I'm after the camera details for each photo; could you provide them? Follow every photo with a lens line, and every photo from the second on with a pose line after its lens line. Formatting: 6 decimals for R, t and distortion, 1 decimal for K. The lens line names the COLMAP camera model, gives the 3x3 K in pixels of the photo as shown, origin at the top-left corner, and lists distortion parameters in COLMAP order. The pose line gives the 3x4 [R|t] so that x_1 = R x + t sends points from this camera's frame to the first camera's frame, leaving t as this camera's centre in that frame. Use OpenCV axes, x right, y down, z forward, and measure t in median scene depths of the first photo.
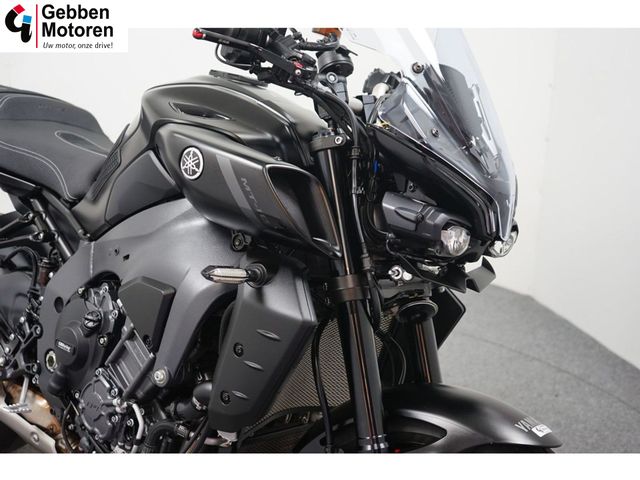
lens RADIAL K [[780.0, 0, 320.0], [0, 780.0, 240.0], [0, 0, 1]] dist [0.008945, -0.008384]
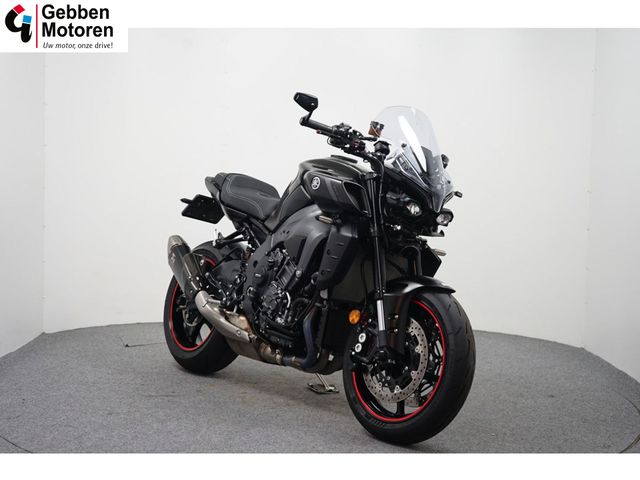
lens RADIAL K [[948.7, 0, 320.0], [0, 948.7, 240.0], [0, 0, 1]] dist [-0.012244, 0.000886]
pose [[0.976283, 0.014280, -0.216025, 0.445356], [-0.059888, 0.976699, -0.206086, 0.617508], [0.208048, 0.214136, 0.954391, -1.633101]]
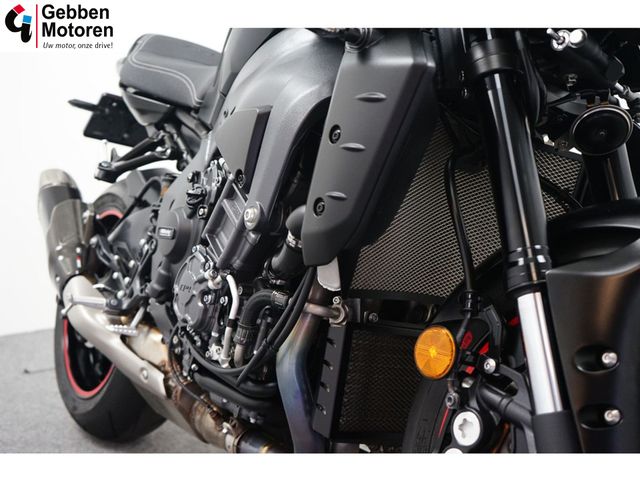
lens RADIAL K [[780.0, 0, 320.0], [0, 780.0, 240.0], [0, 0, 1]] dist [0.008945, -0.008384]
pose [[0.961303, -0.023921, -0.274453, 0.068021], [-0.027682, 0.982794, -0.182621, 0.313074], [0.274100, 0.183151, 0.944100, 0.268360]]
